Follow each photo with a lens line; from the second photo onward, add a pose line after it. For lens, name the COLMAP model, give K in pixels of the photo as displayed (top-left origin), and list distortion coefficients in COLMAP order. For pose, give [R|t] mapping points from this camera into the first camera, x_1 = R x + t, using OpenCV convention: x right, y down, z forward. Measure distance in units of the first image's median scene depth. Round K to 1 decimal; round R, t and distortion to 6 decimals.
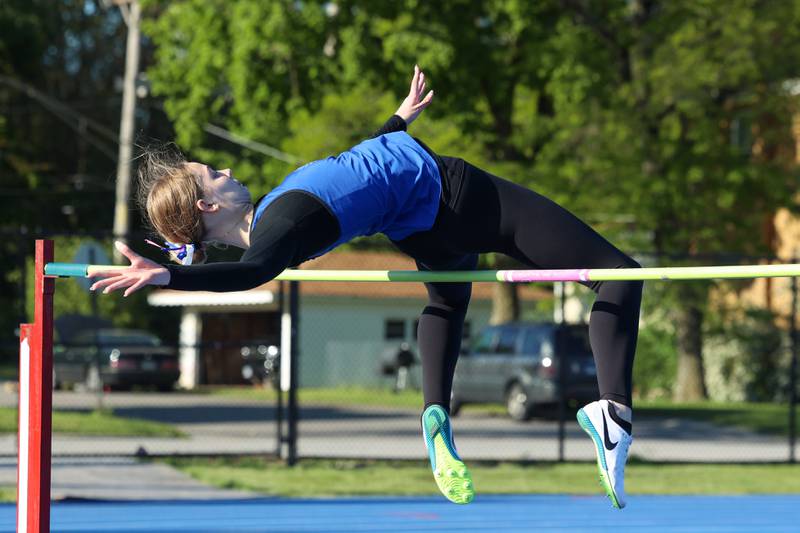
lens RADIAL K [[5399.9, 0, 400.0], [0, 5399.9, 266.5], [0, 0, 1]] dist [0.609555, 27.270689]
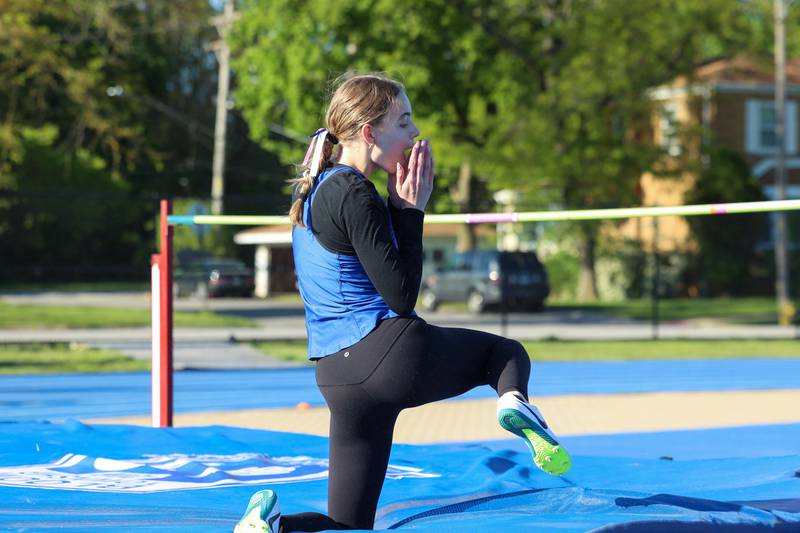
lens RADIAL K [[4440.4, 0, 351.4], [0, 4440.4, 266.5], [0, 0, 1]] dist [0.204277, 21.935087]
pose [[0.999887, -0.013650, -0.006266, -0.005538], [0.013757, 0.999756, 0.017292, -0.007434], [0.006028, -0.017376, 0.999831, -0.265868]]
